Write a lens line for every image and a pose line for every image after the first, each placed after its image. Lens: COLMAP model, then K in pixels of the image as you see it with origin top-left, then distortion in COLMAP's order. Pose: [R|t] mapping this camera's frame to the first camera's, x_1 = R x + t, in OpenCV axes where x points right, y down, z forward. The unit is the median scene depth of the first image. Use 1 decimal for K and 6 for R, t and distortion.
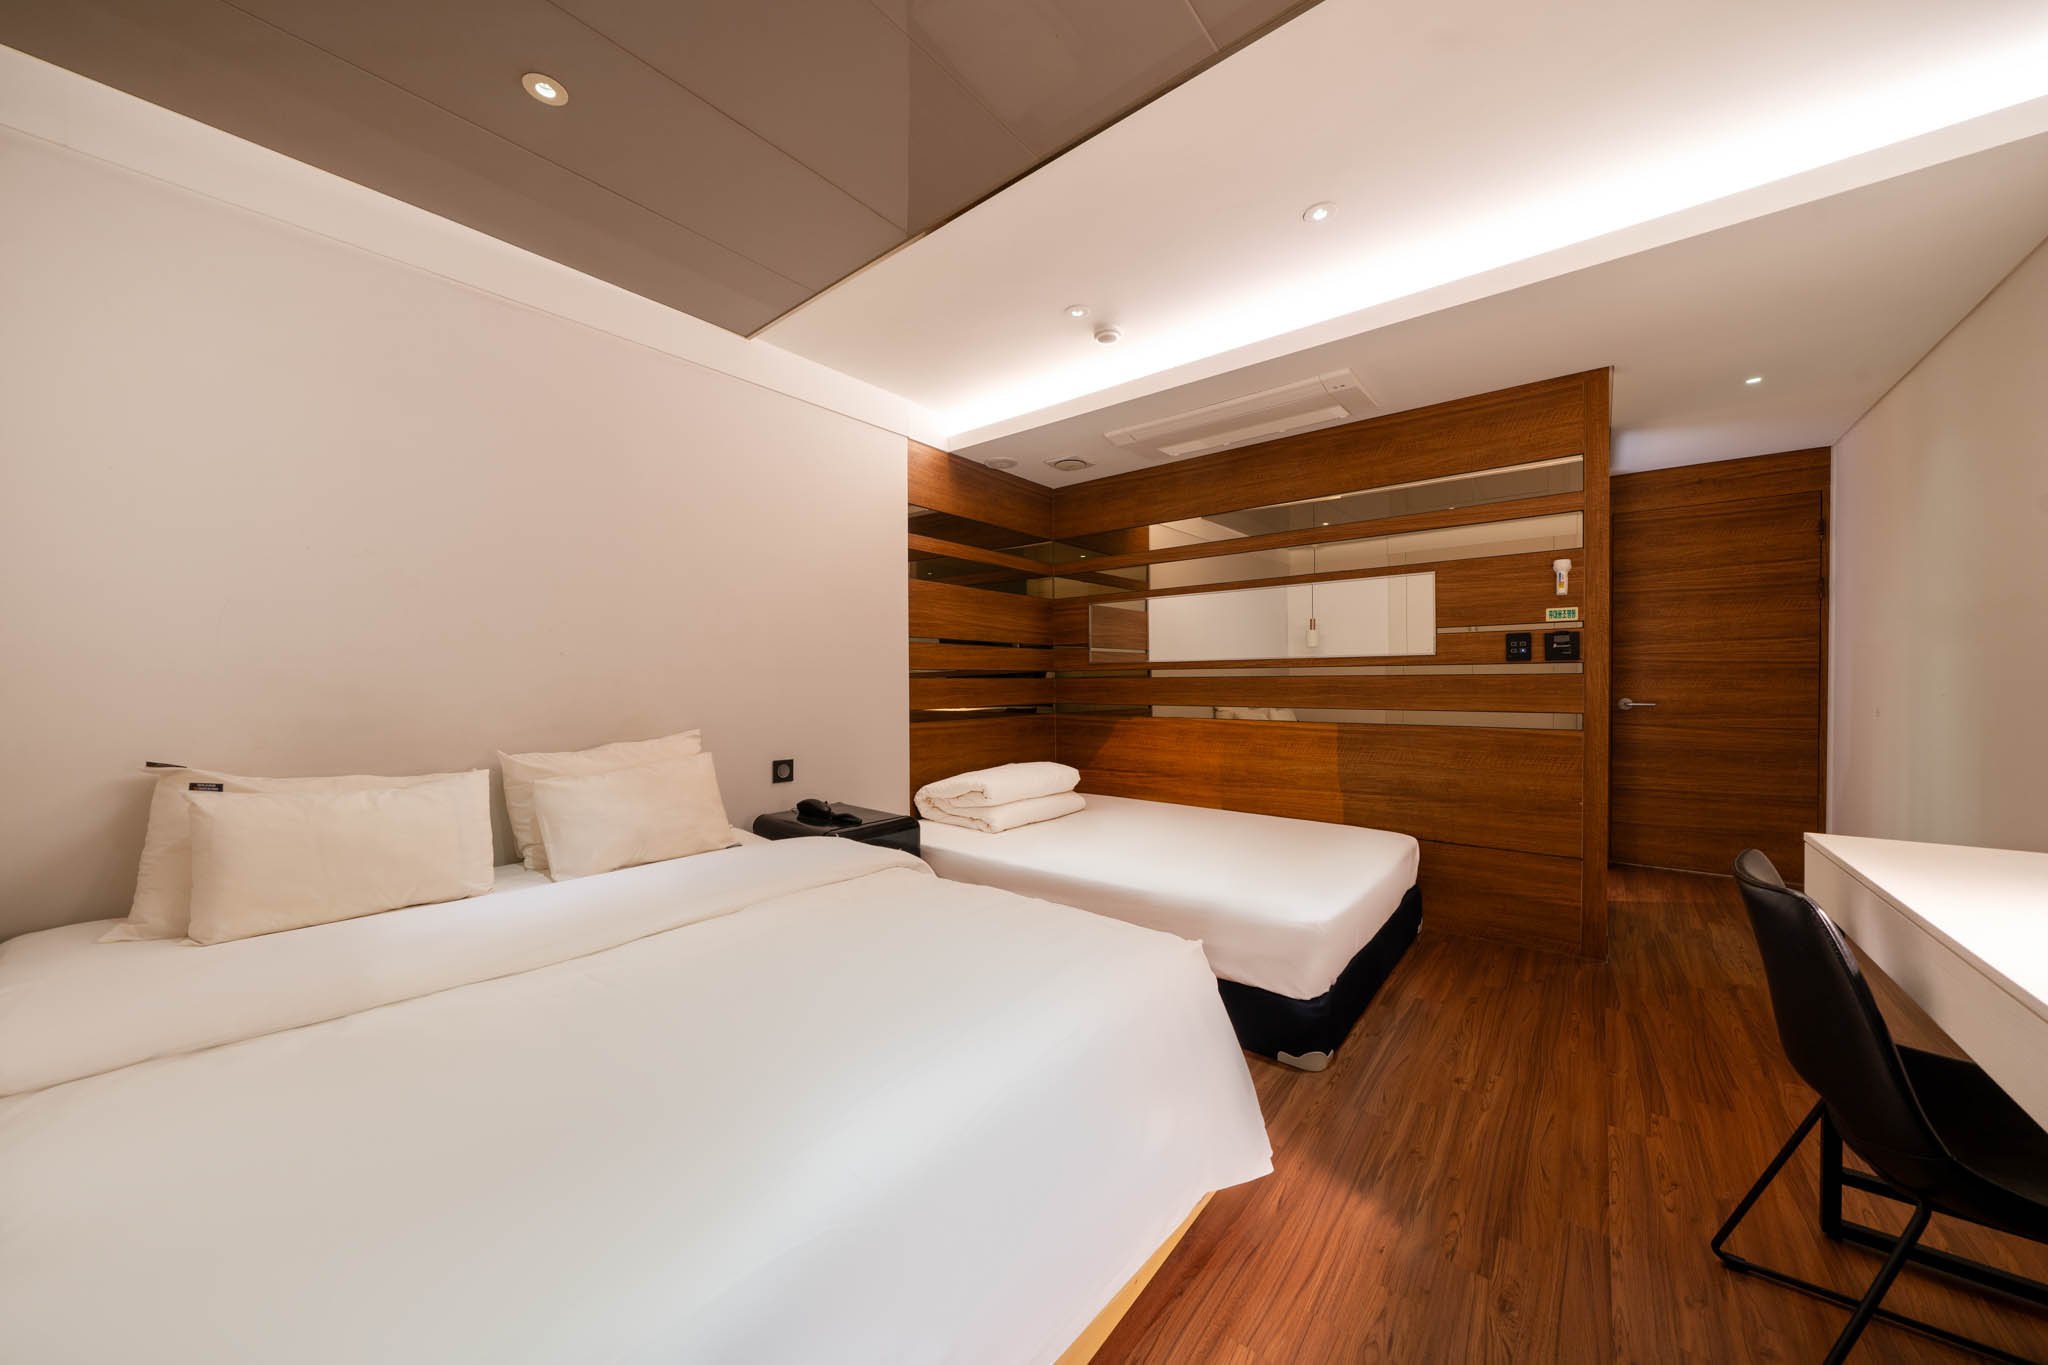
lens RADIAL K [[701.5, 0, 1021.0], [0, 701.5, 694.4], [0, 0, 1]] dist [-0.000237, -0.000035]
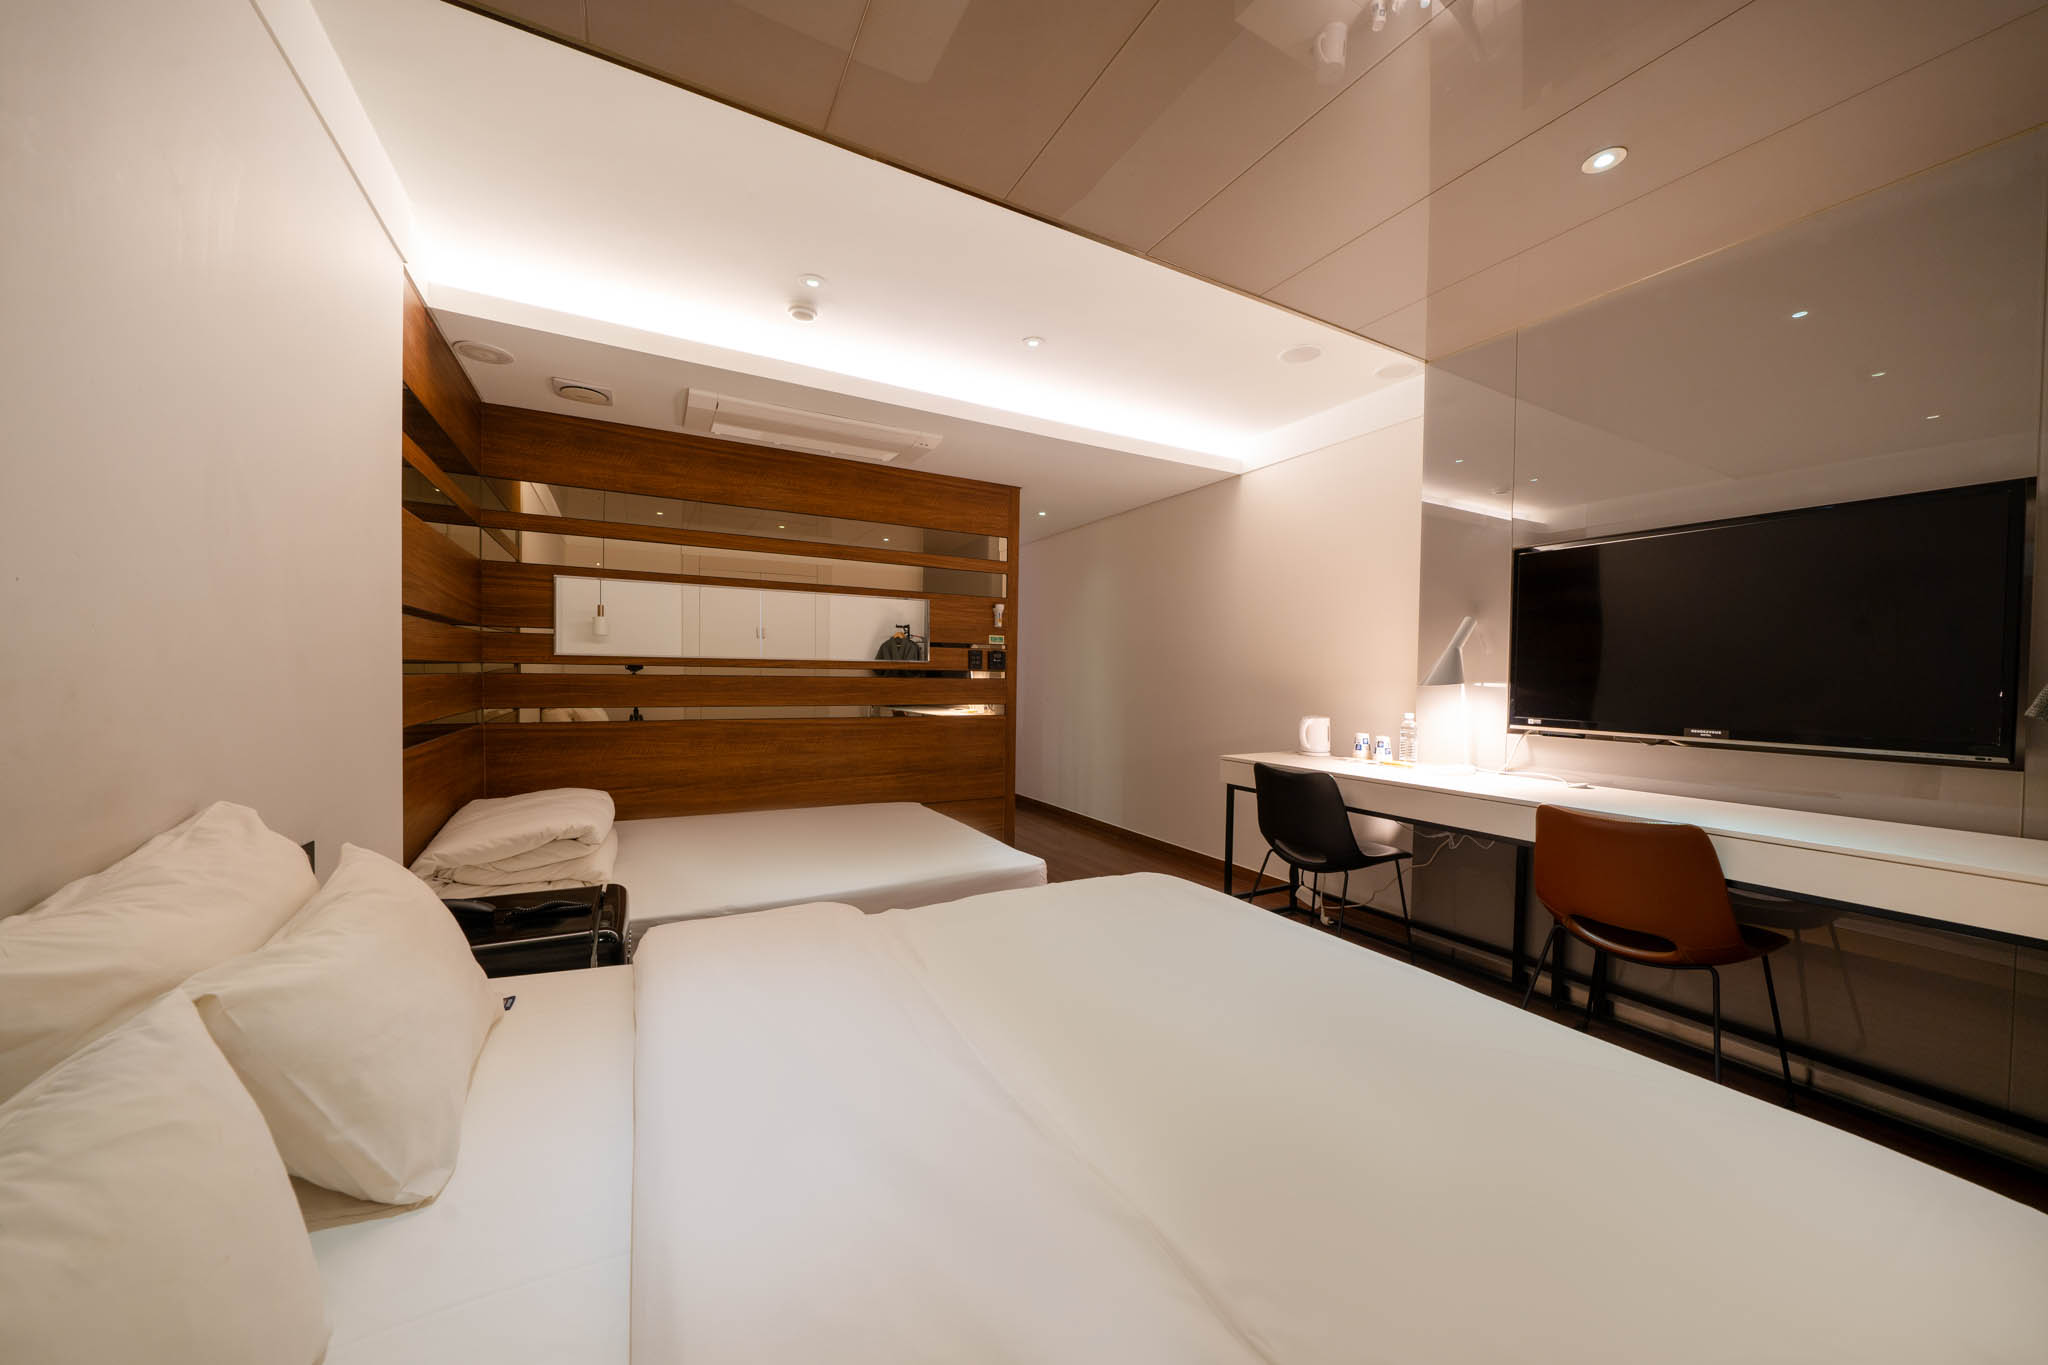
lens RADIAL K [[701.5, 0, 1021.0], [0, 701.5, 694.4], [0, 0, 1]] dist [-0.000237, -0.000035]
pose [[0.384605, -0.010580, 0.923021, -0.610108], [0.003385, 0.999944, 0.010051, -0.010094], [-0.923075, -0.000741, 0.384619, 0.357048]]
